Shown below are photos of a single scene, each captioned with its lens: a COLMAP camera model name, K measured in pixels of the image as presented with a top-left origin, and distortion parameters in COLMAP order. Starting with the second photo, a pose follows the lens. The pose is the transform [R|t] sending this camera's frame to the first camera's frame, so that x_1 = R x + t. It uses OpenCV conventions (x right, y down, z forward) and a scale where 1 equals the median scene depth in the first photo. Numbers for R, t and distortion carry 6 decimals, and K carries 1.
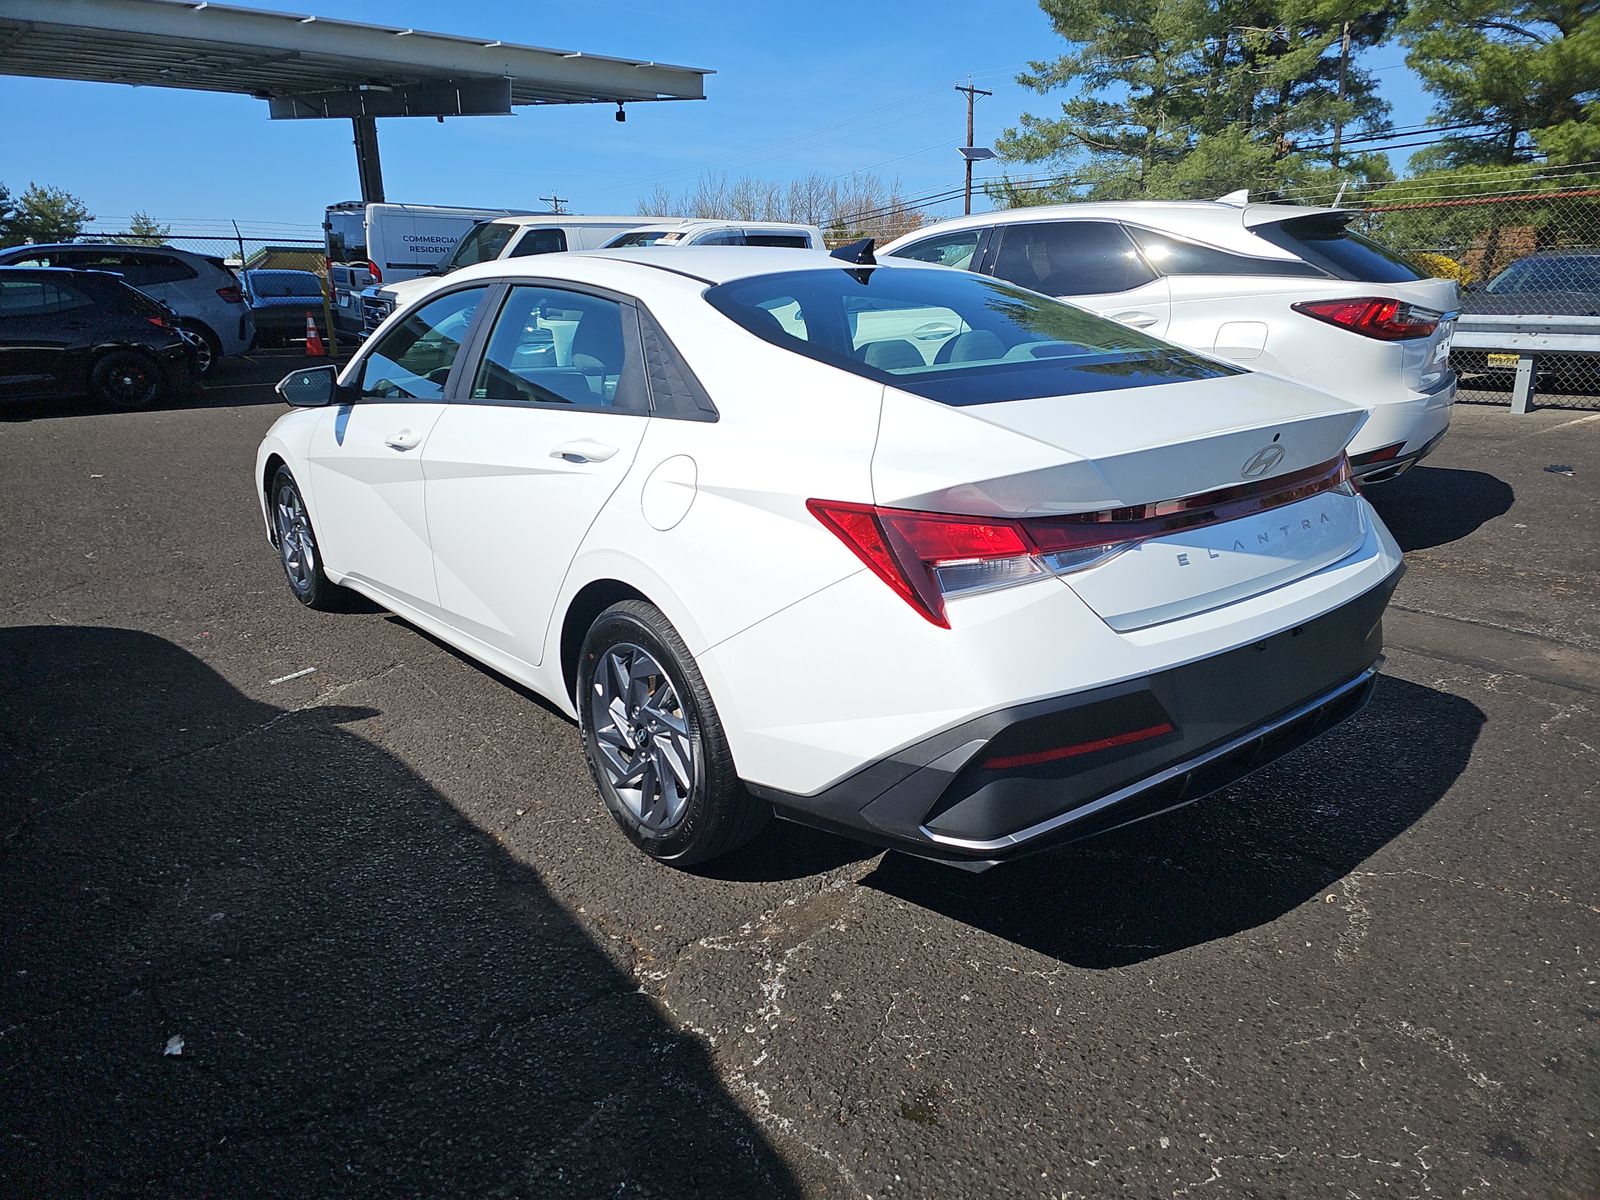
lens RADIAL K [[1077.4, 0, 796.2], [0, 1077.4, 603.0], [0, 0, 1]] dist [0.032333, -0.029290]
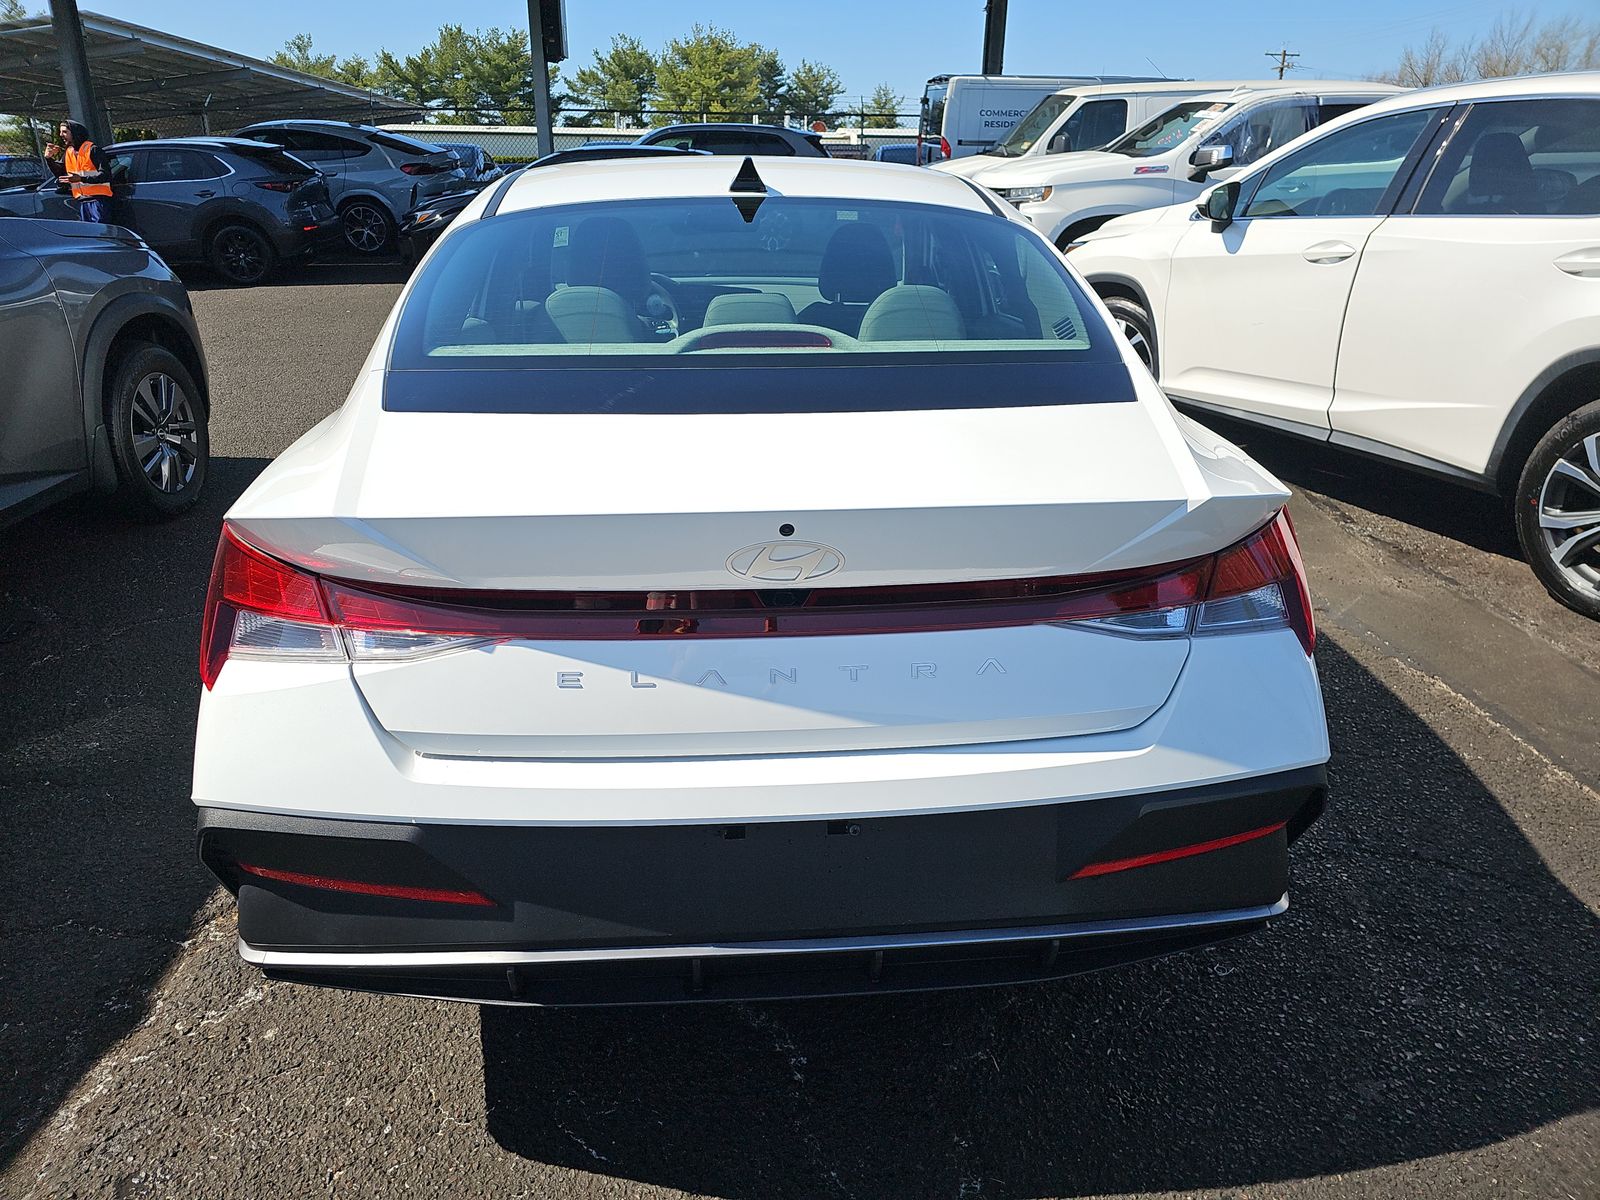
lens RADIAL K [[1077.4, 0, 799.4], [0, 1077.4, 608.1], [0, 0, 1]] dist [0.032333, -0.029290]
pose [[0.807555, 0.233613, -0.541553, 0.152774], [-0.170002, 0.971438, 0.165551, -0.040750], [0.564760, -0.041626, 0.824205, 0.094043]]
